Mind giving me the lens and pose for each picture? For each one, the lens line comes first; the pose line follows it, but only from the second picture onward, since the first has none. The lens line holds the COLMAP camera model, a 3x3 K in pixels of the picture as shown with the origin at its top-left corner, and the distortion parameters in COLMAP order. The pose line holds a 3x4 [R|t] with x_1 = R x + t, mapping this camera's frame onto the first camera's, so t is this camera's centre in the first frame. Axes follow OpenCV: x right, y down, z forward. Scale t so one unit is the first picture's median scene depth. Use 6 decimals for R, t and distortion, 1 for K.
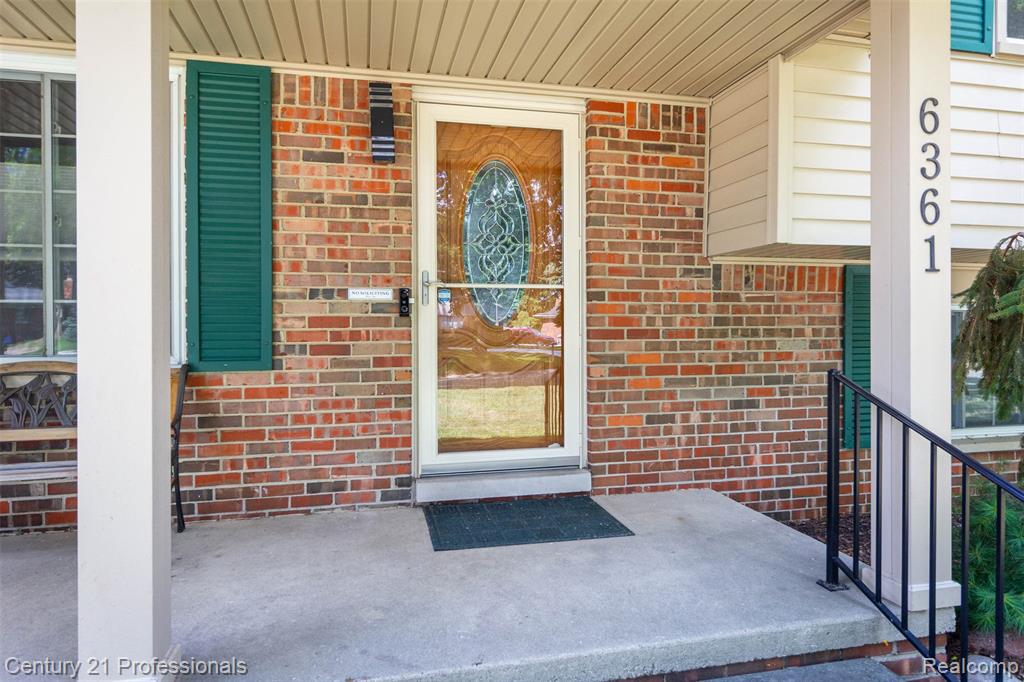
lens RADIAL K [[606.4, 0, 510.1], [0, 606.4, 338.0], [0, 0, 1]] dist [0.017376, -0.001792]
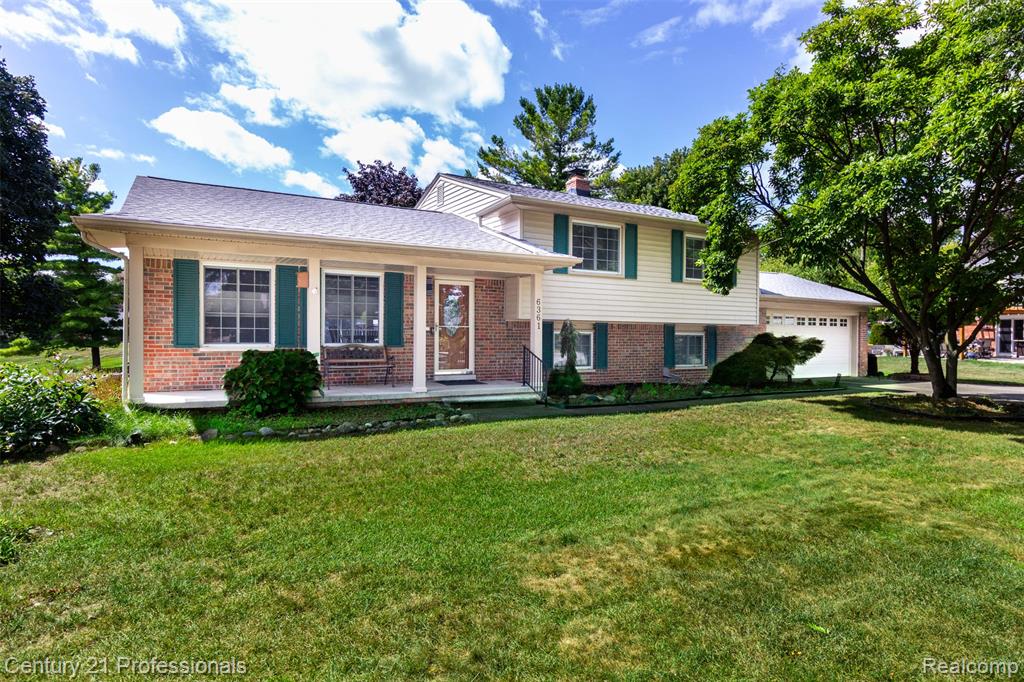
lens RADIAL K [[606.4, 0, 511.5], [0, 606.4, 342.1], [0, 0, 1]] dist [0.017376, -0.001792]
pose [[0.946450, 0.006433, 0.322787, -0.882782], [-0.003140, 0.999938, -0.010720, 0.051894], [-0.322836, 0.009133, 0.946411, -2.678110]]
